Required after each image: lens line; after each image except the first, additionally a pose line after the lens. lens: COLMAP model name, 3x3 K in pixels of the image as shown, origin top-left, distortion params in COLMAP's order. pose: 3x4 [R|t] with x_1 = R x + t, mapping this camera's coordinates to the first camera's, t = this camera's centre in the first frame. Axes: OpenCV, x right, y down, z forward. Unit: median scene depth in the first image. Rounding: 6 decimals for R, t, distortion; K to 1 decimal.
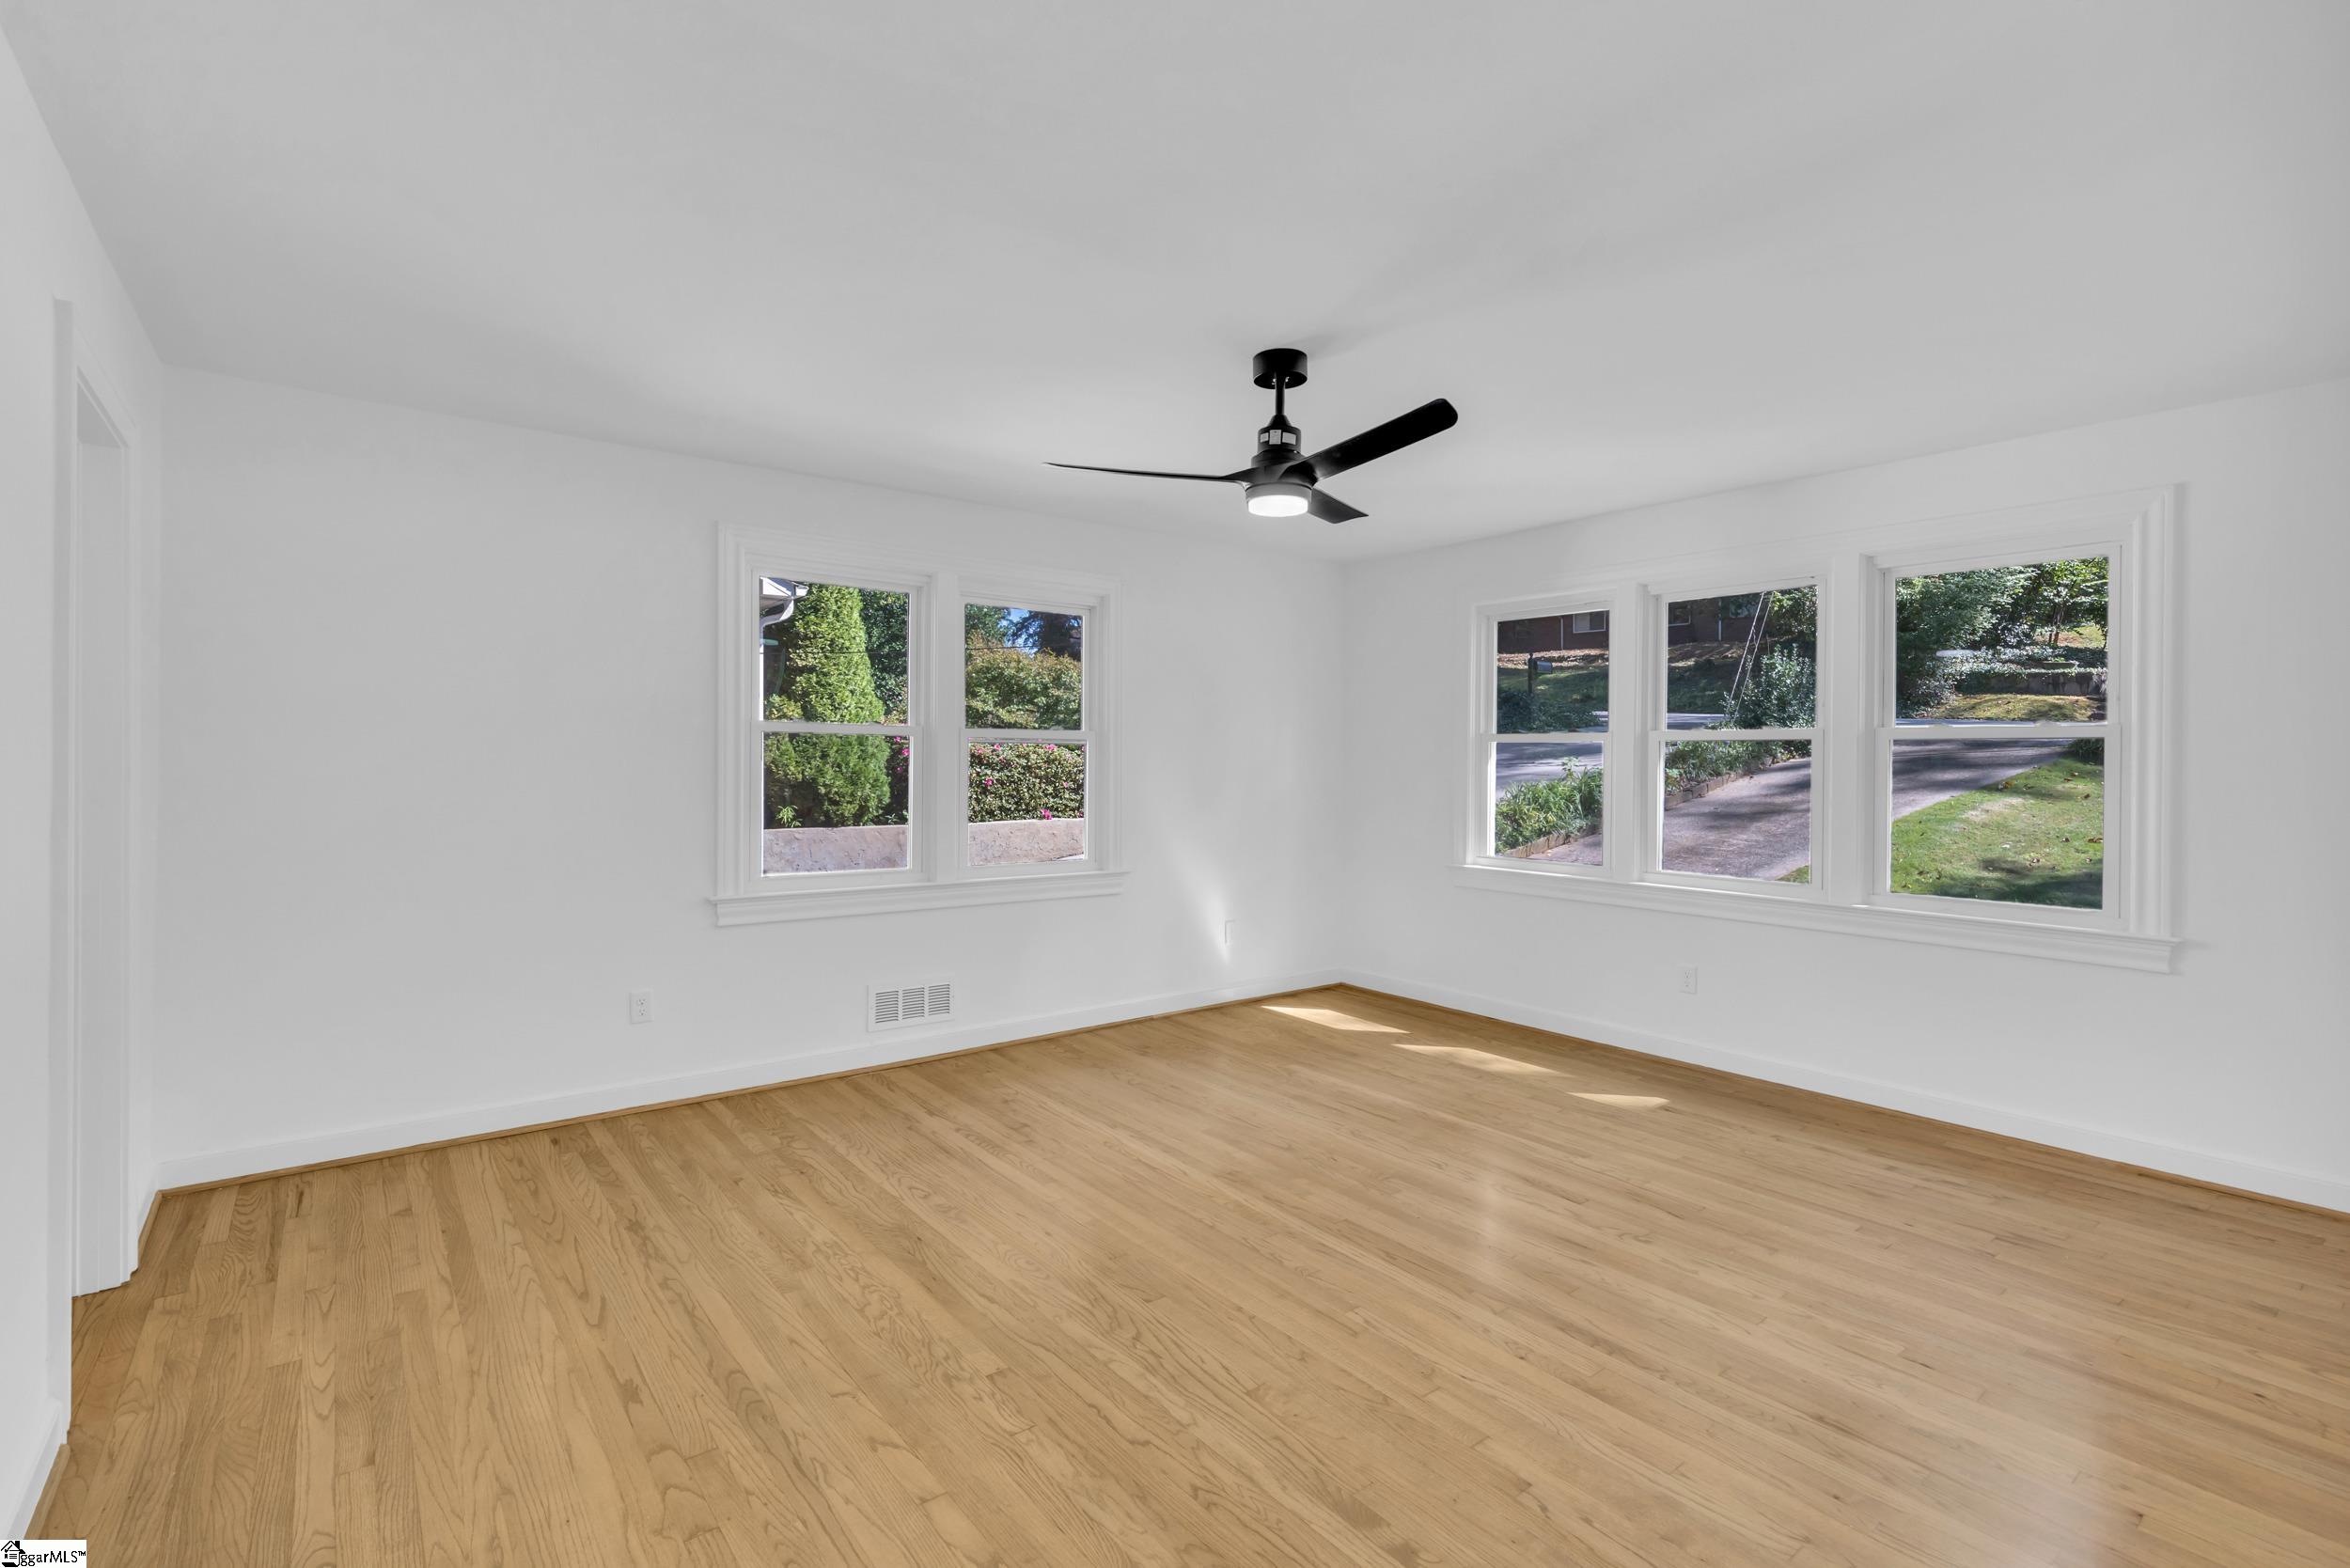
lens RADIAL K [[1070.5, 0, 1183.0], [0, 1070.5, 773.0], [0, 0, 1]] dist [0.007355, 0.000026]
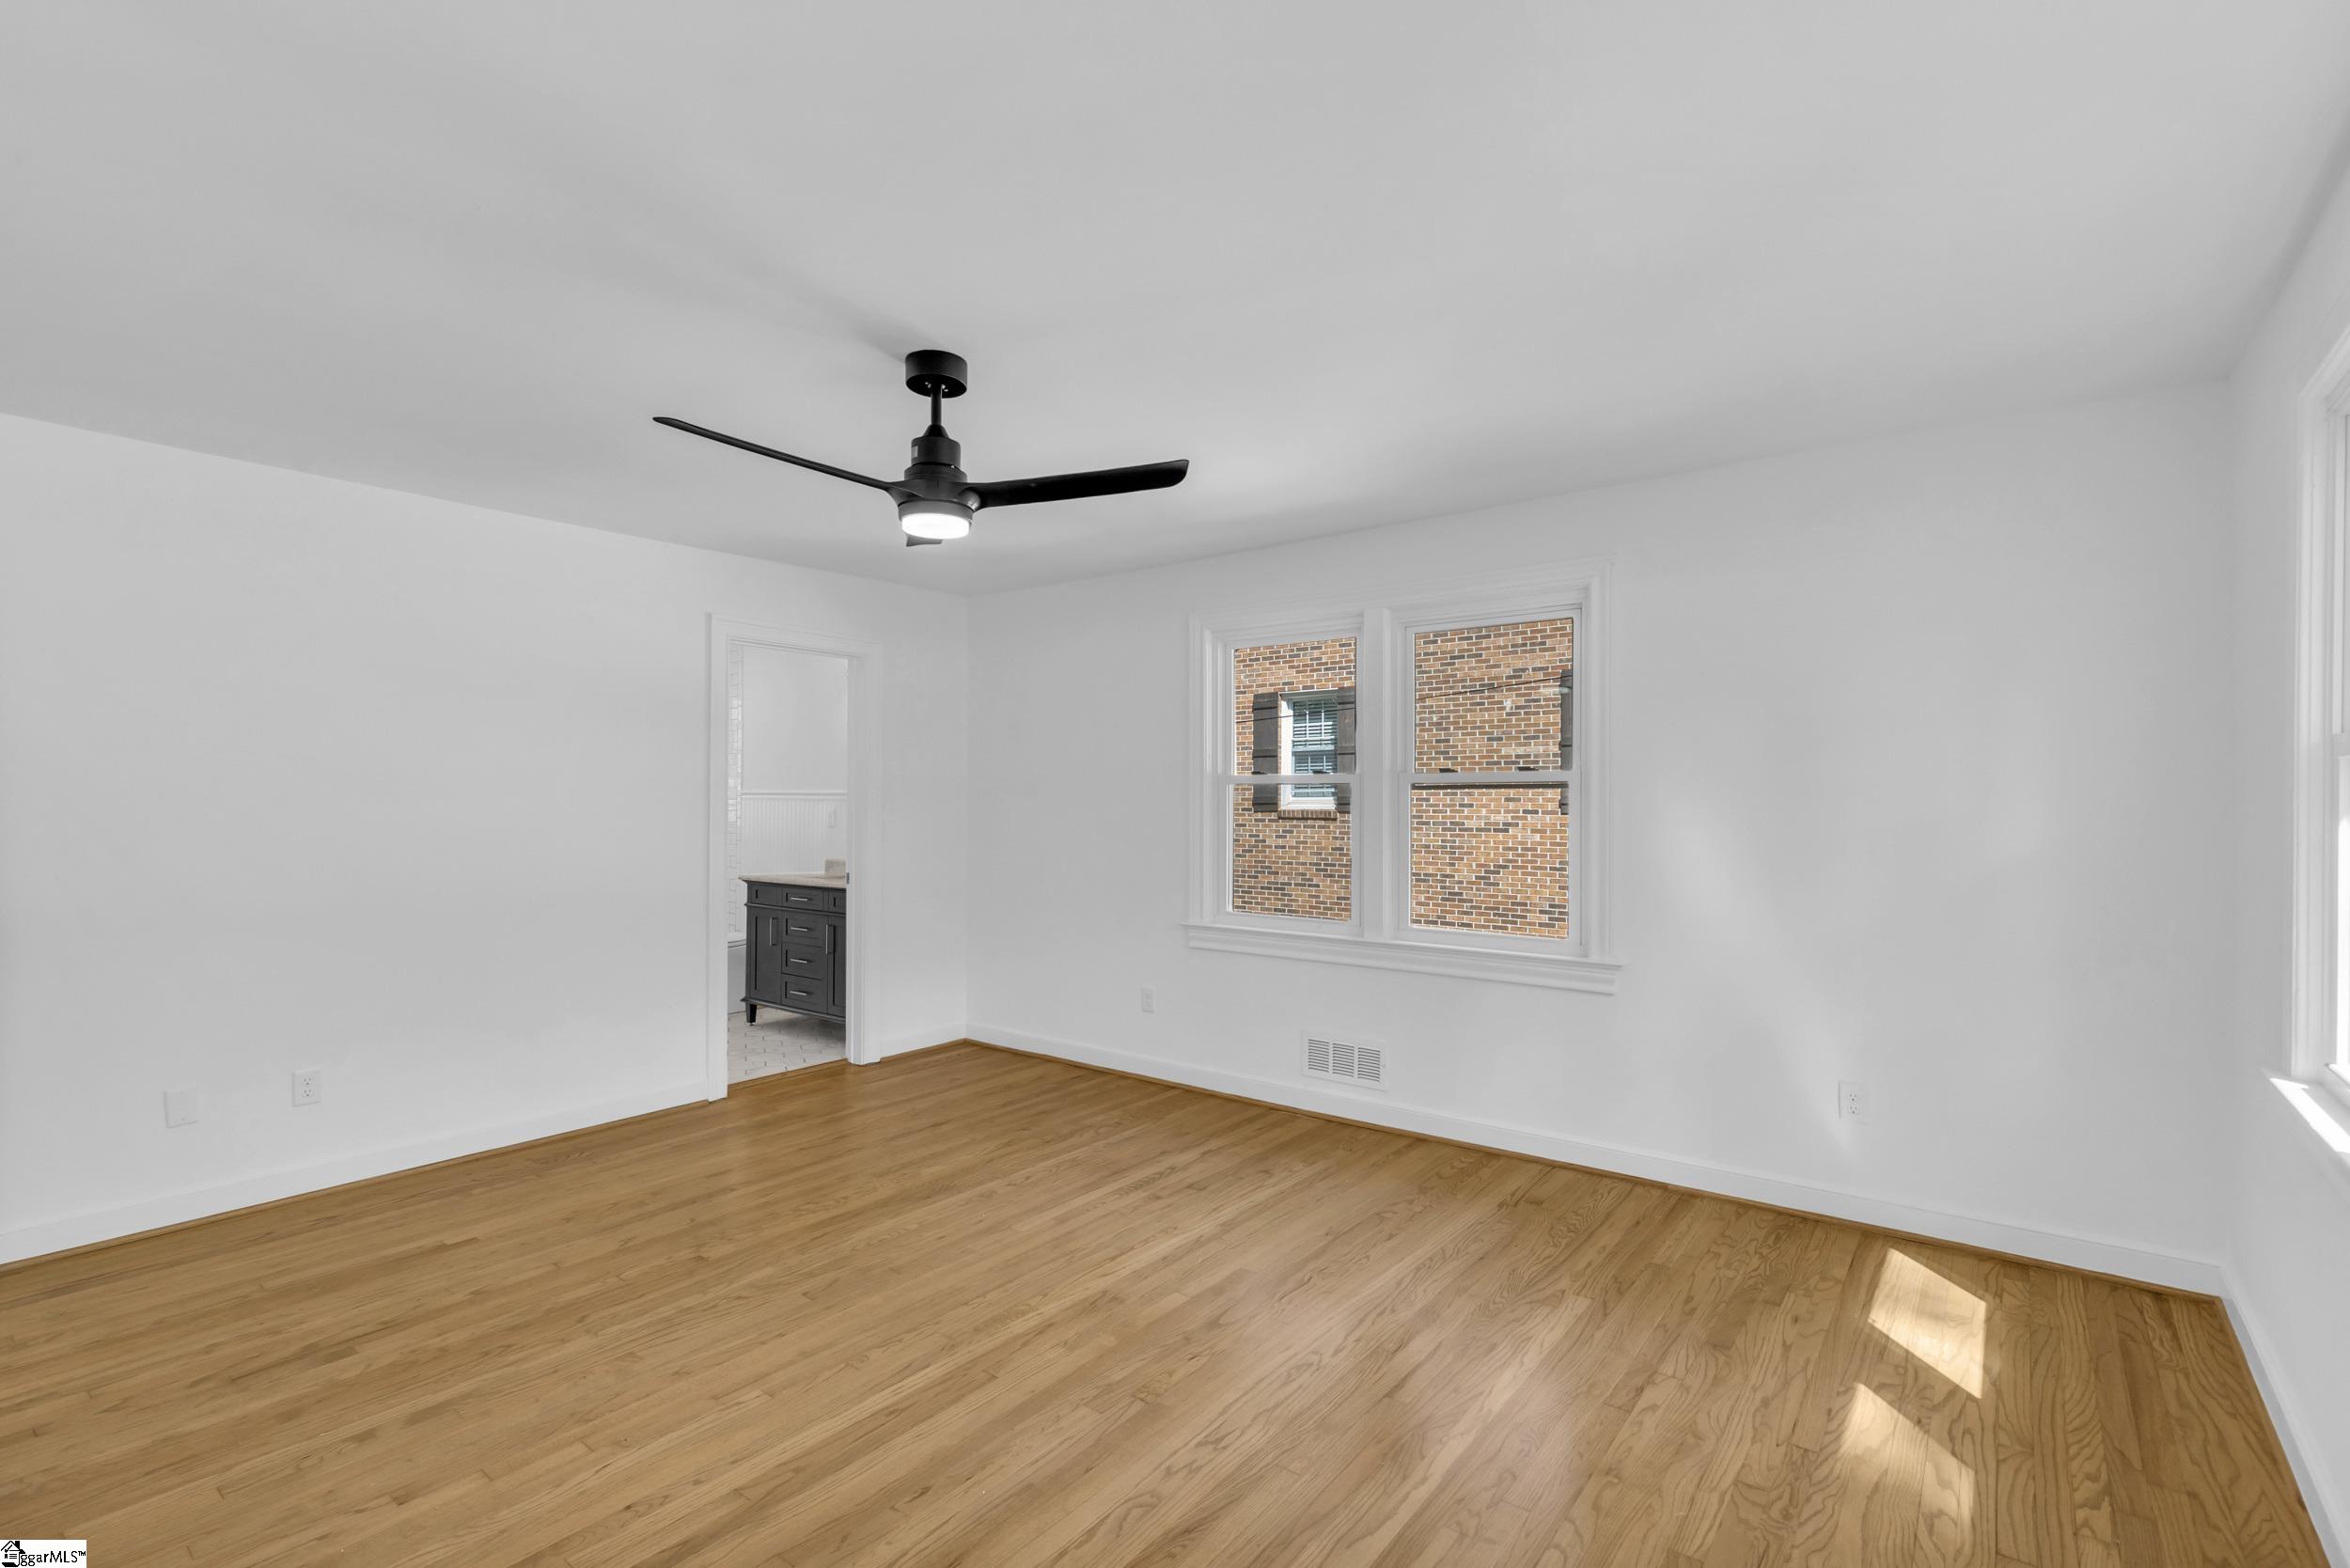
lens RADIAL K [[1070.5, 0, 1197.4], [0, 1070.5, 793.3], [0, 0, 1]] dist [0.007355, 0.000026]
pose [[0.250302, -0.014436, -0.968060, 1.056331], [-0.011837, 0.999768, -0.017970, -0.010012], [0.968095, 0.015957, 0.250073, 1.014777]]
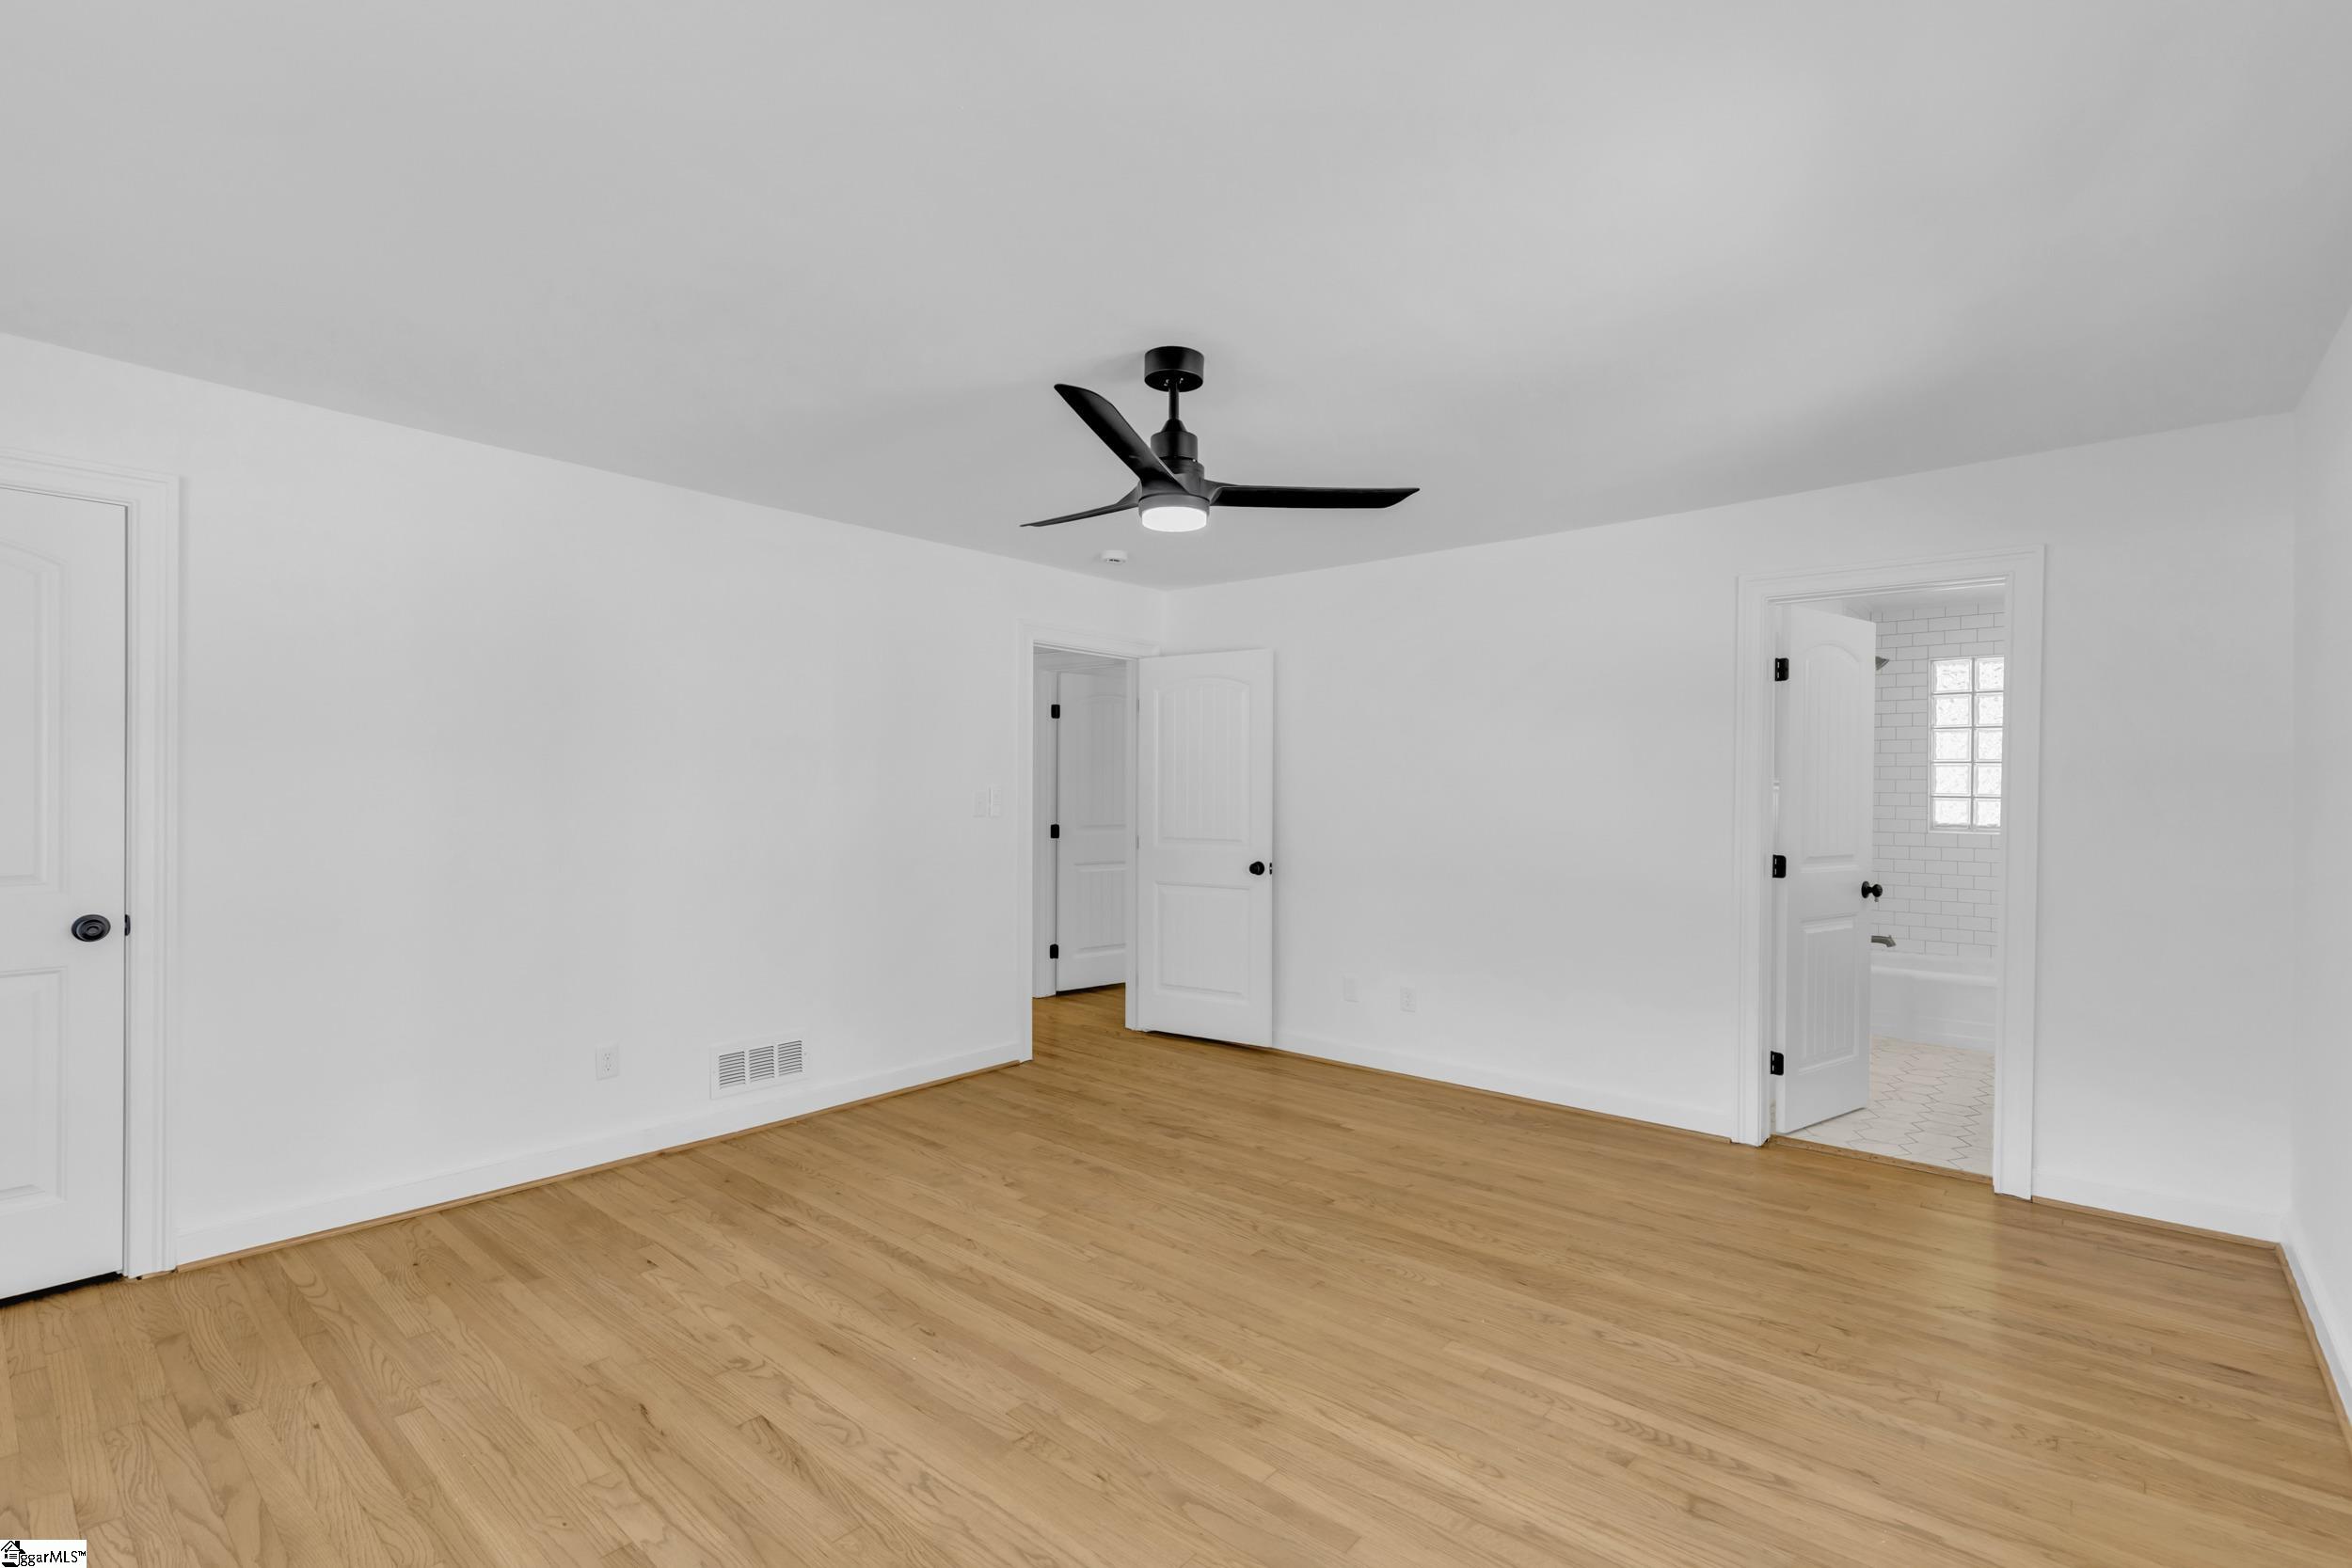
lens RADIAL K [[1071.3, 0, 1177.1], [0, 1071.3, 780.5], [0, 0, 1]] dist [0.007355, 0.000026]
pose [[-0.981878, -0.015059, -0.188917, 0.269695], [-0.015686, 0.999875, 0.001827, -0.028616], [0.188866, 0.004757, -0.981991, 1.971394]]
